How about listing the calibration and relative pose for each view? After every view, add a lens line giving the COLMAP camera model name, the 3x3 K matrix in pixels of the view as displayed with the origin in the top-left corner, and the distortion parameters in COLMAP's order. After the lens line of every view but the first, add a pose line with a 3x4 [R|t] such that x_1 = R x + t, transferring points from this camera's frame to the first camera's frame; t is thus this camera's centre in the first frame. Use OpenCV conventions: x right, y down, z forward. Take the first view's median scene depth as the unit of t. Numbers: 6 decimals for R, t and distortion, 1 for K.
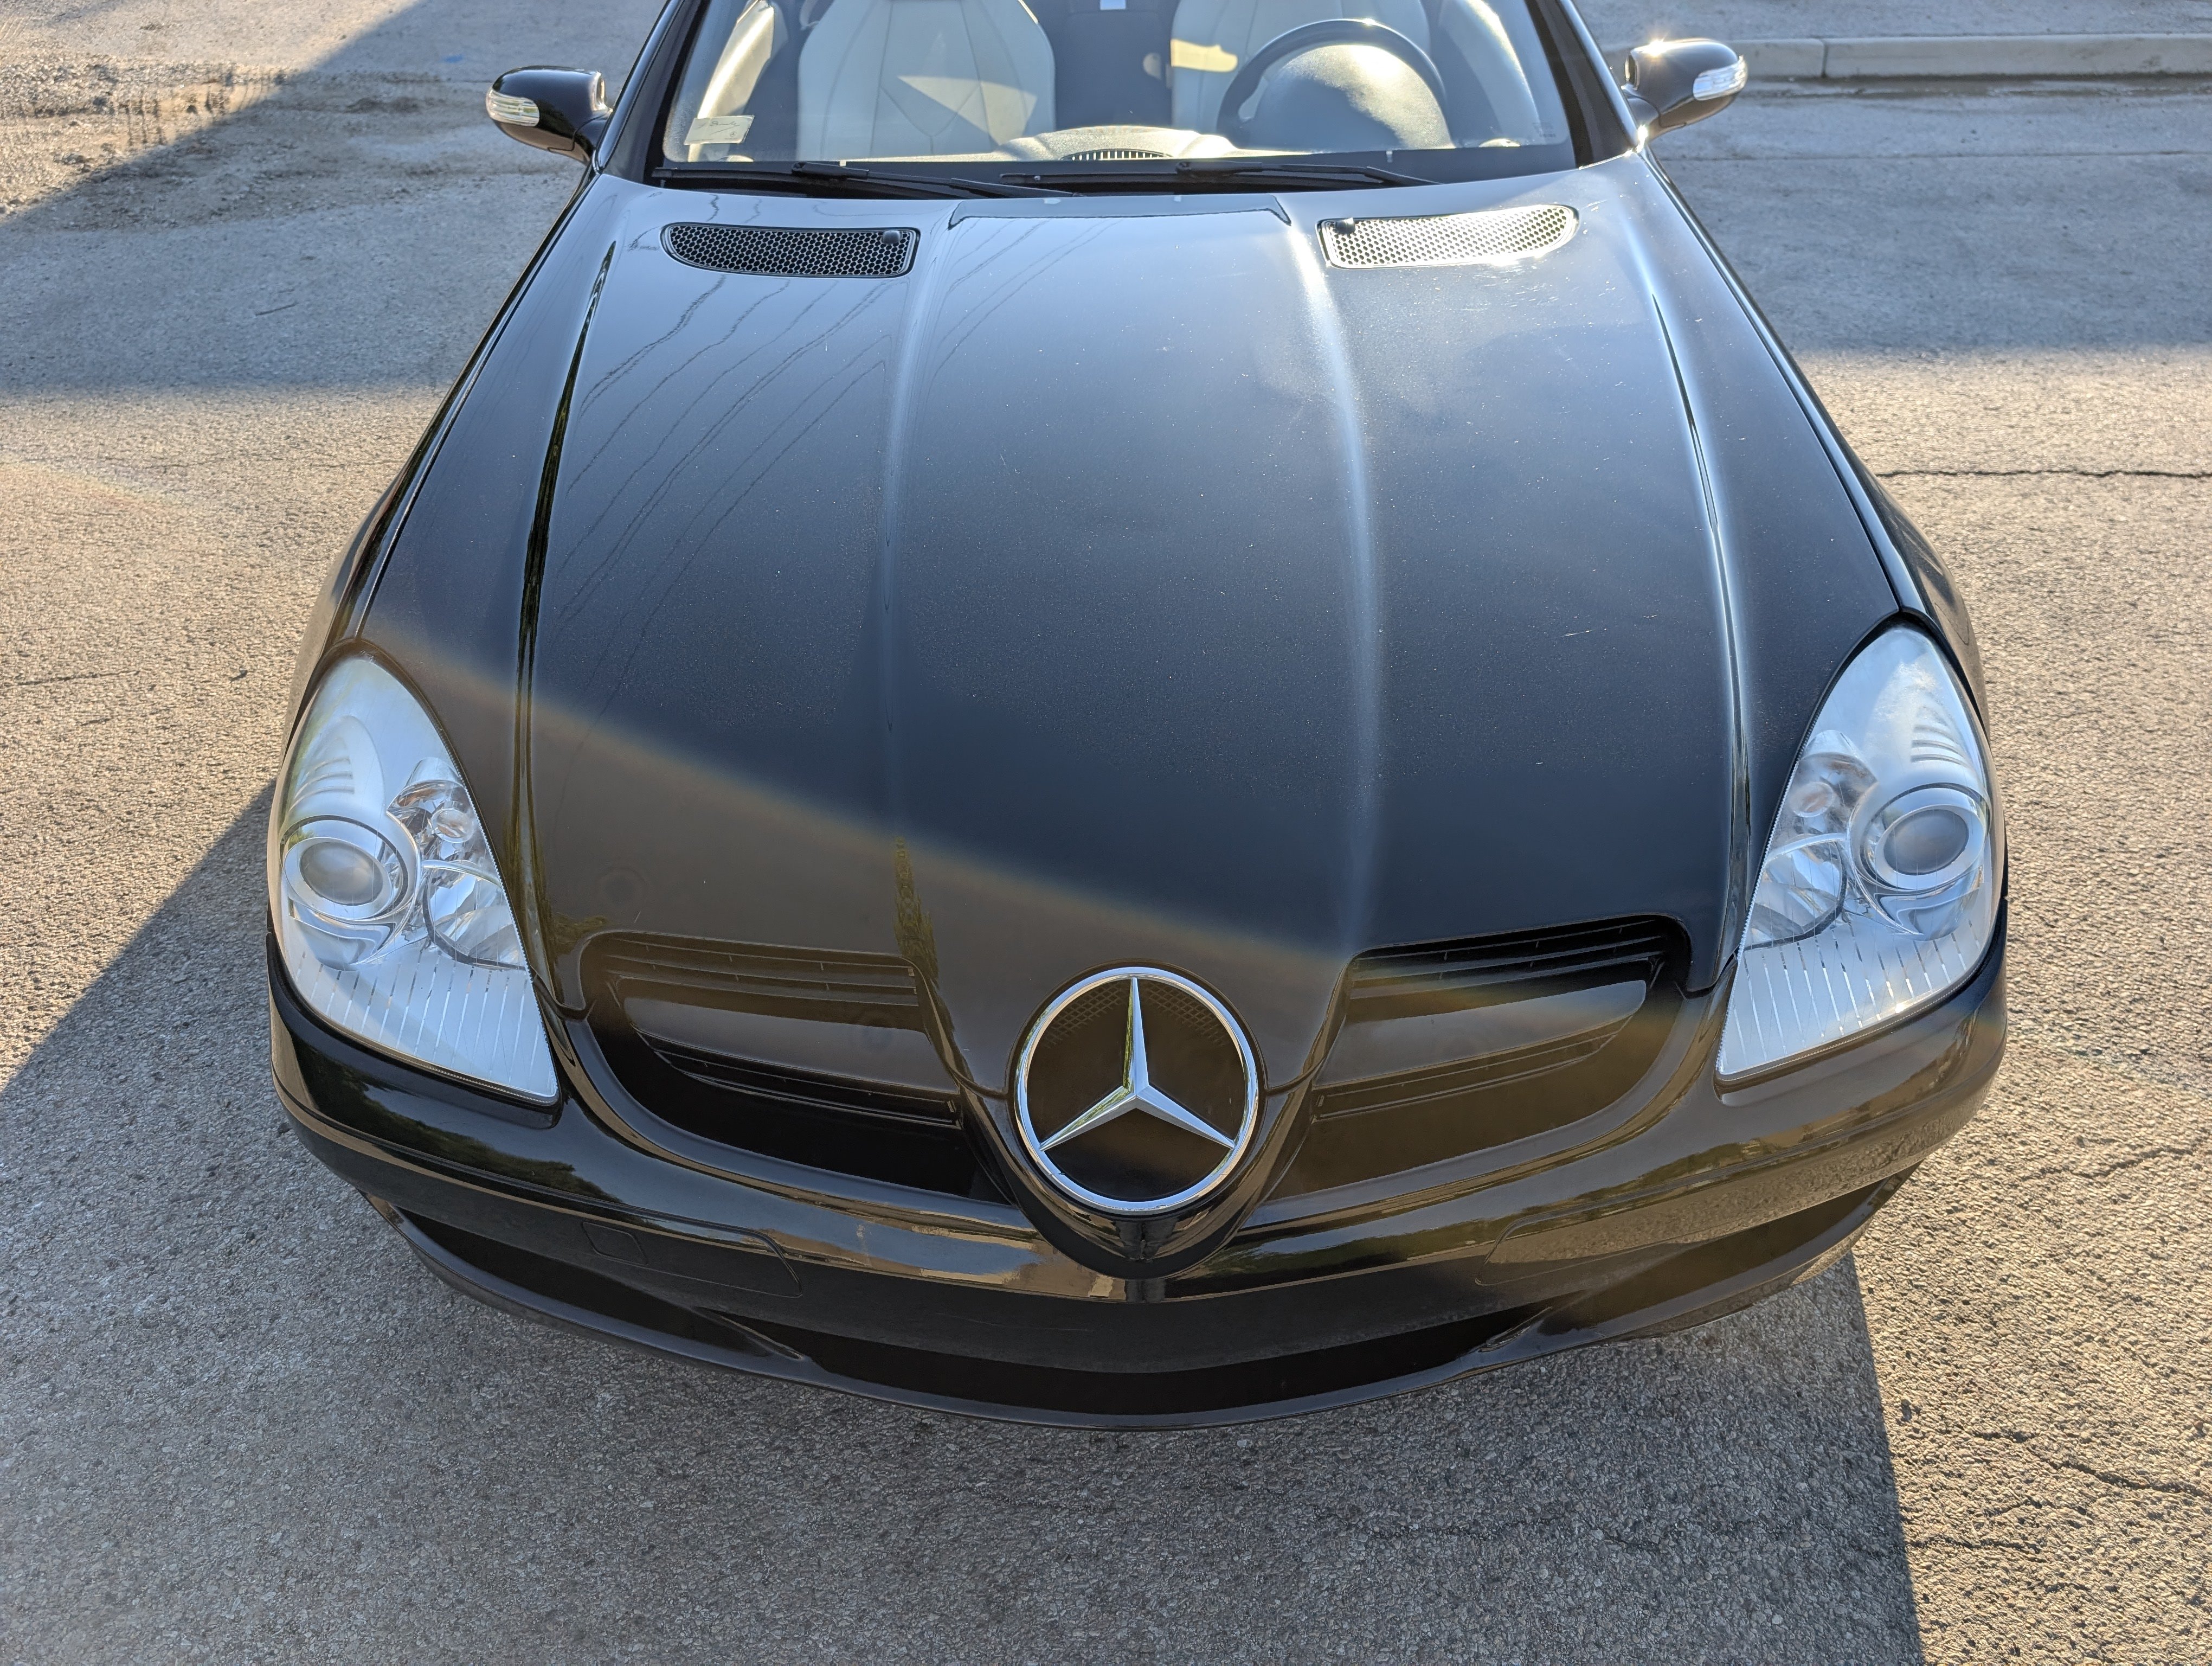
lens RADIAL K [[1569.2, 0, 1106.0], [0, 1569.2, 833.0], [0, 0, 1]] dist [0.000825, 0.002676]
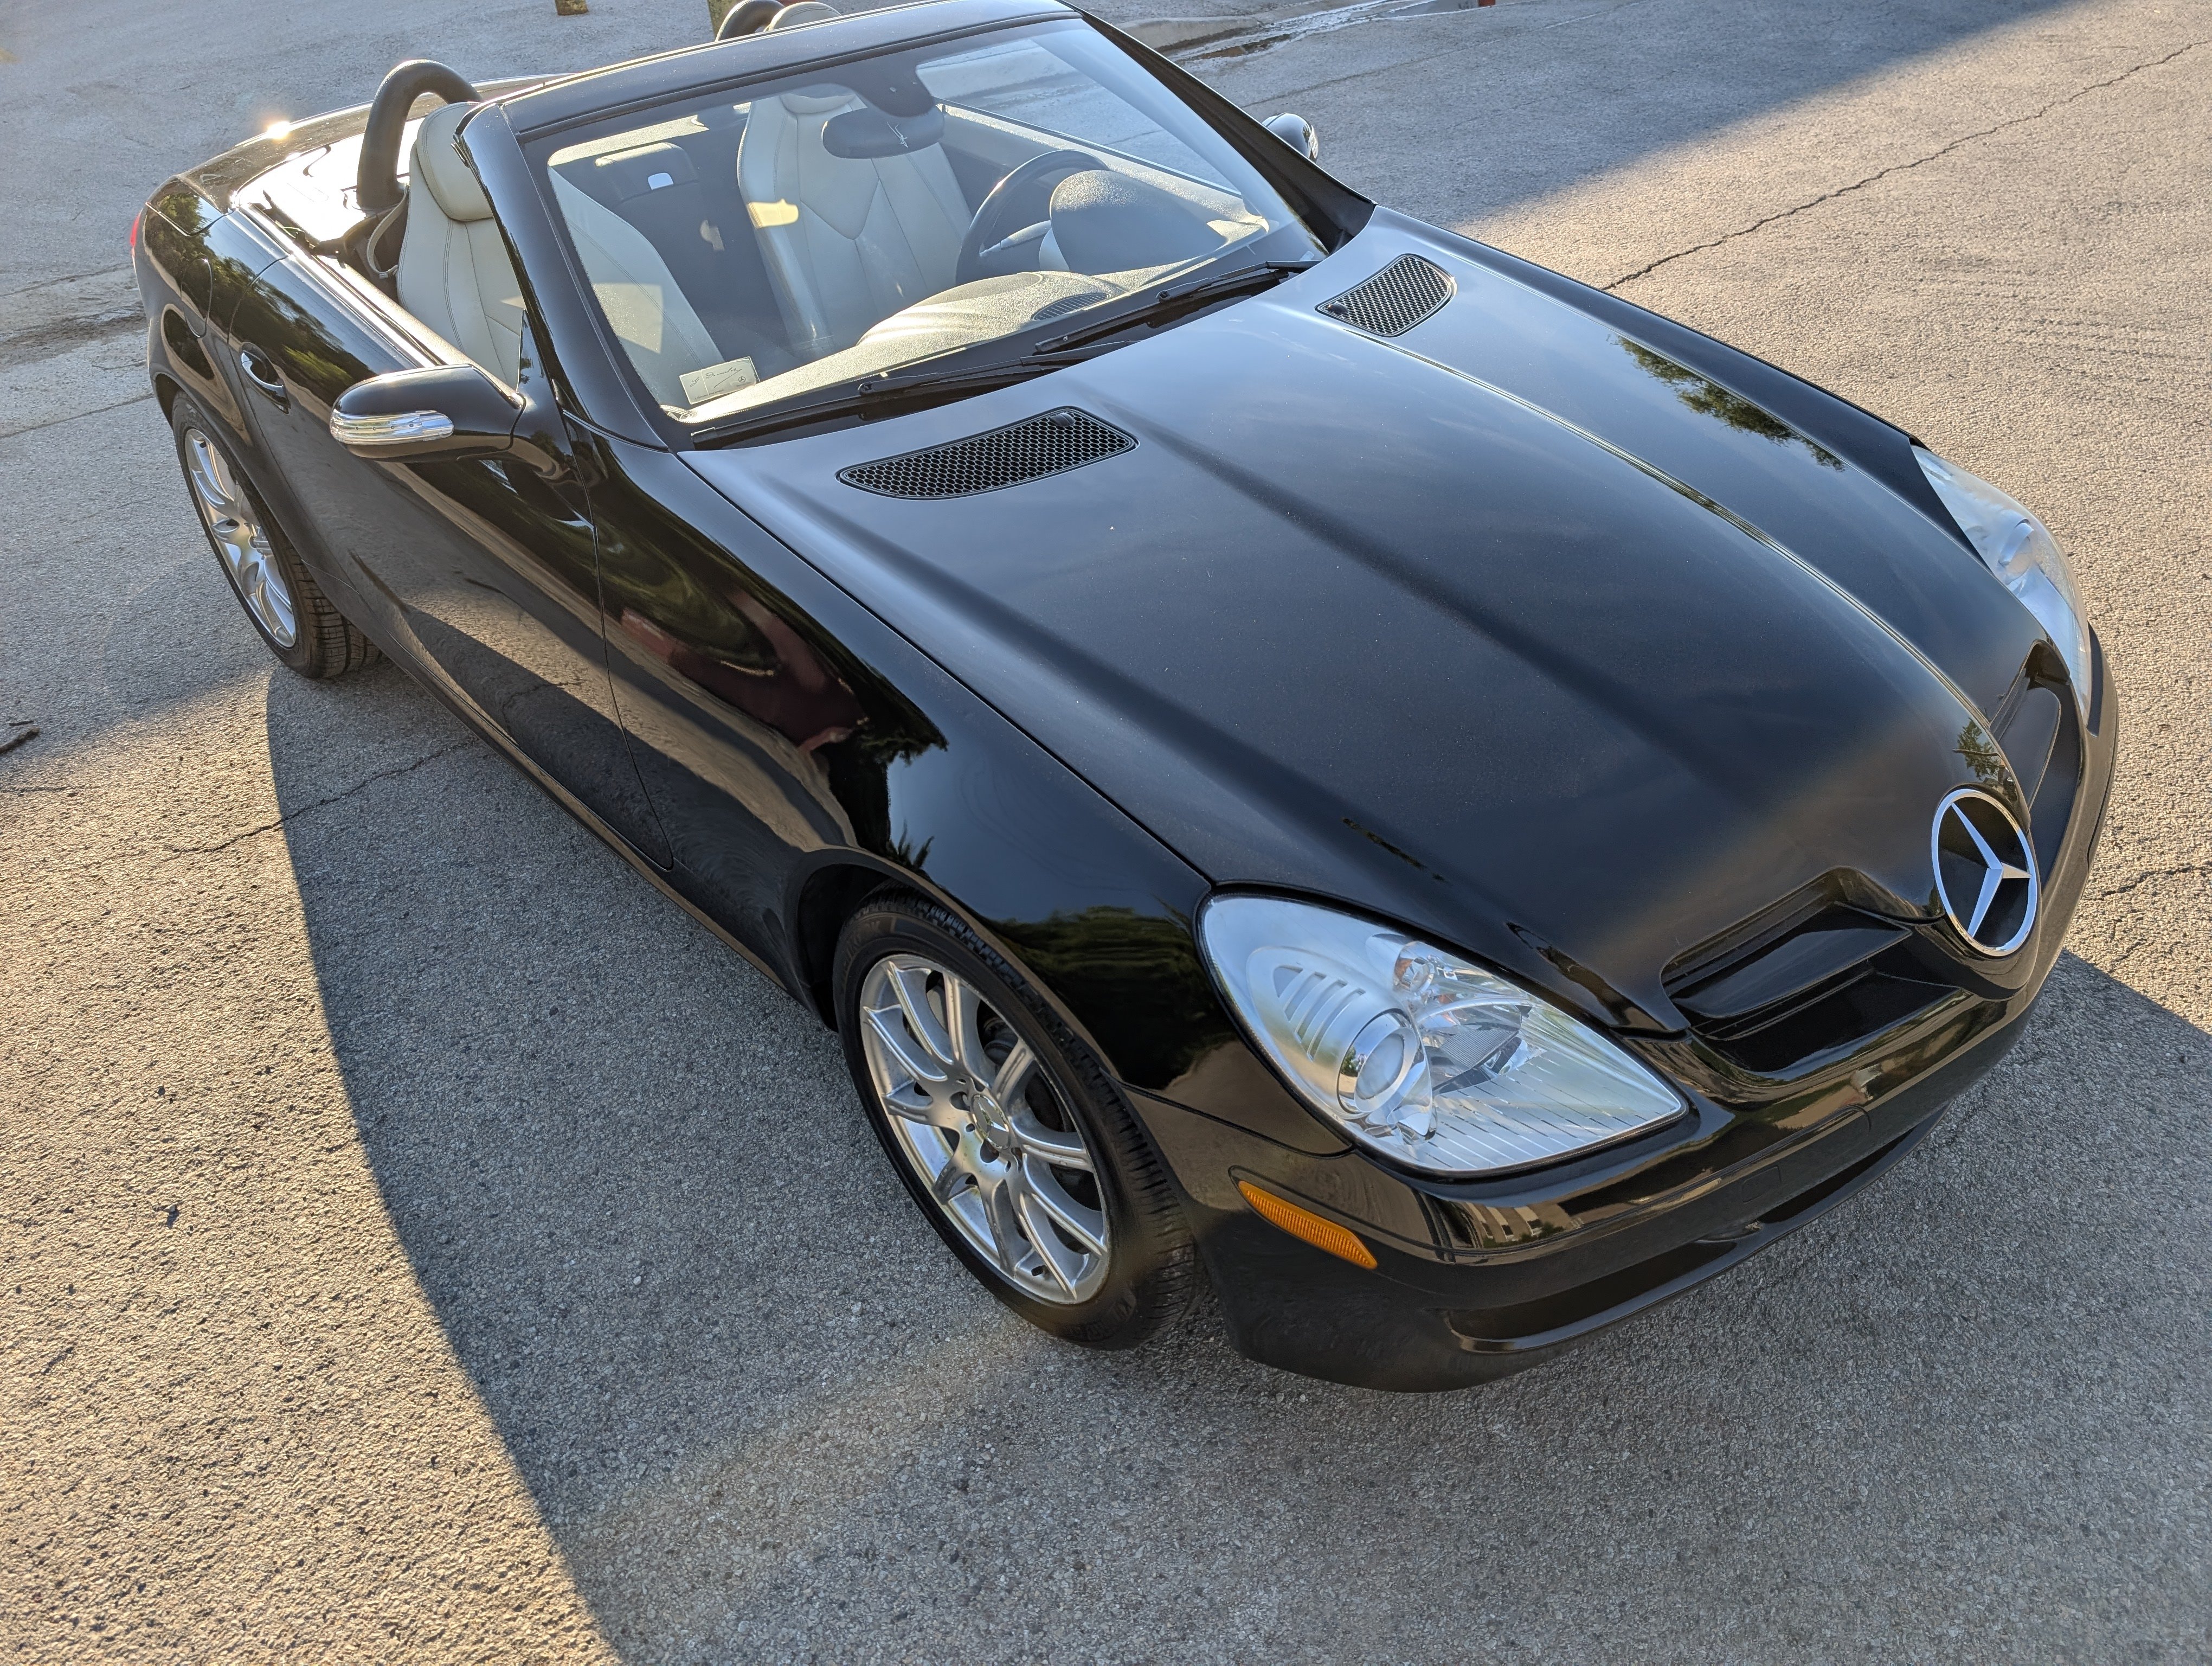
lens RADIAL K [[1546.1, 0, 1121.2], [0, 1546.1, 850.5], [0, 0, 1]] dist [0.006163, 0.002735]
pose [[0.742633, -0.425217, 0.517384, -0.830837], [0.434416, 0.893838, 0.111065, -0.227625], [-0.509684, 0.142280, 0.848515, 0.123976]]
